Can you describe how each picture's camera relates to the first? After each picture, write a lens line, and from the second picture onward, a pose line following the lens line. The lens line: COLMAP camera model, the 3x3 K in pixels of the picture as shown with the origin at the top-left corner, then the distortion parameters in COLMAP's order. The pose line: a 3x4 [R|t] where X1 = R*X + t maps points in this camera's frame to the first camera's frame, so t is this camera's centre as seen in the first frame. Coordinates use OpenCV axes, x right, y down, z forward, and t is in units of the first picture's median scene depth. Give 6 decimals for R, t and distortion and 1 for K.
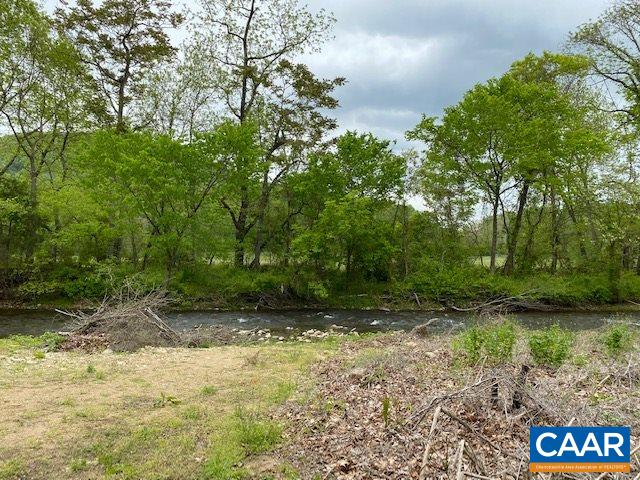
lens RADIAL K [[261.5, 0, 321.2], [0, 261.5, 241.4], [0, 0, 1]] dist [0.004702, -0.012335]
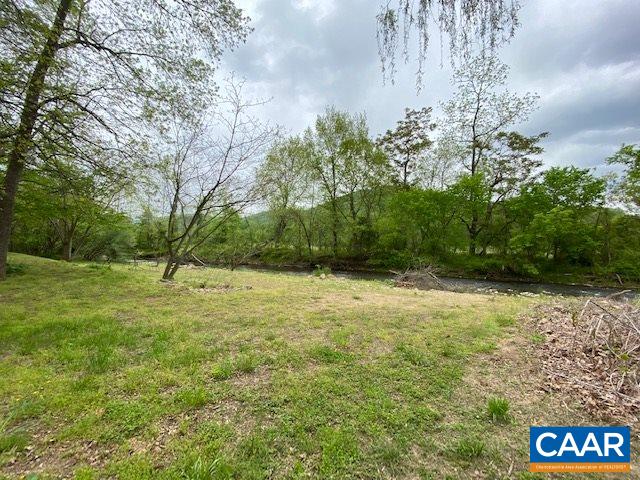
lens RADIAL K [[261.5, 0, 316.3], [0, 261.5, 241.2], [0, 0, 1]] dist [0.004702, -0.012335]
pose [[0.781244, -0.020671, -0.623883, -0.036772], [0.026577, 0.999647, 0.000159, -0.022946], [0.623660, -0.016705, 0.781517, -1.058058]]
